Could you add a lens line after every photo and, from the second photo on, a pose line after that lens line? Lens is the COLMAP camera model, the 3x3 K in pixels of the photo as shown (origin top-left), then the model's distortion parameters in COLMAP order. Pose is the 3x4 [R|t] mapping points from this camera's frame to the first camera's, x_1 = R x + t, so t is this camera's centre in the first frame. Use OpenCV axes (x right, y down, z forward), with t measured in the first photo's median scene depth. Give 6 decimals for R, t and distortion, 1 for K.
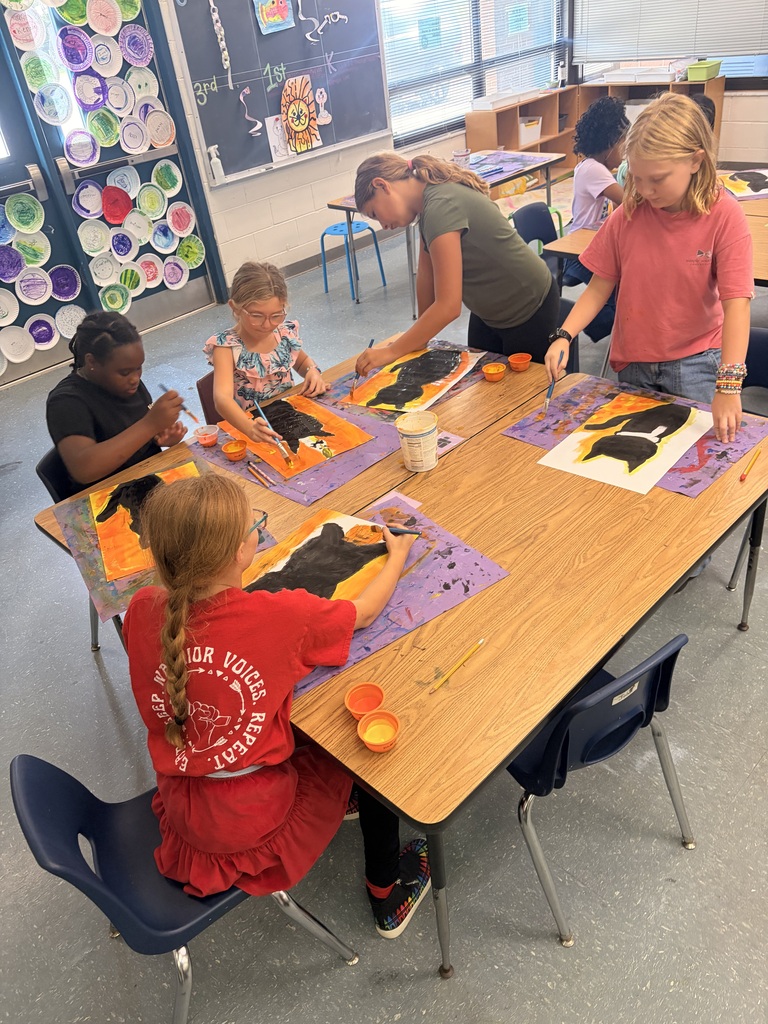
lens RADIAL K [[777.3, 0, 384.0], [0, 777.3, 512.0], [0, 0, 1]] dist [0.102355, -0.096516]
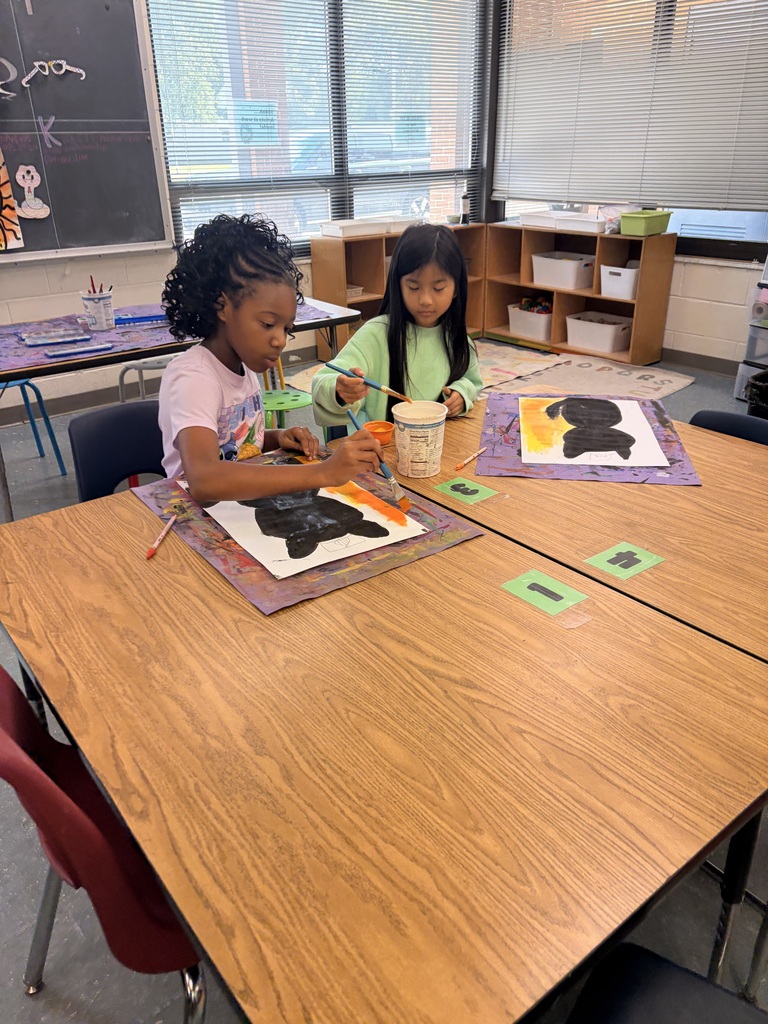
lens RADIAL K [[777.3, 0, 384.0], [0, 777.3, 512.0], [0, 0, 1]] dist [0.102355, -0.096516]
pose [[0.990267, 0.135129, -0.033336, 0.229440], [-0.138380, 0.981565, -0.131840, -0.179878], [0.014906, 0.135170, 0.990710, 0.340213]]
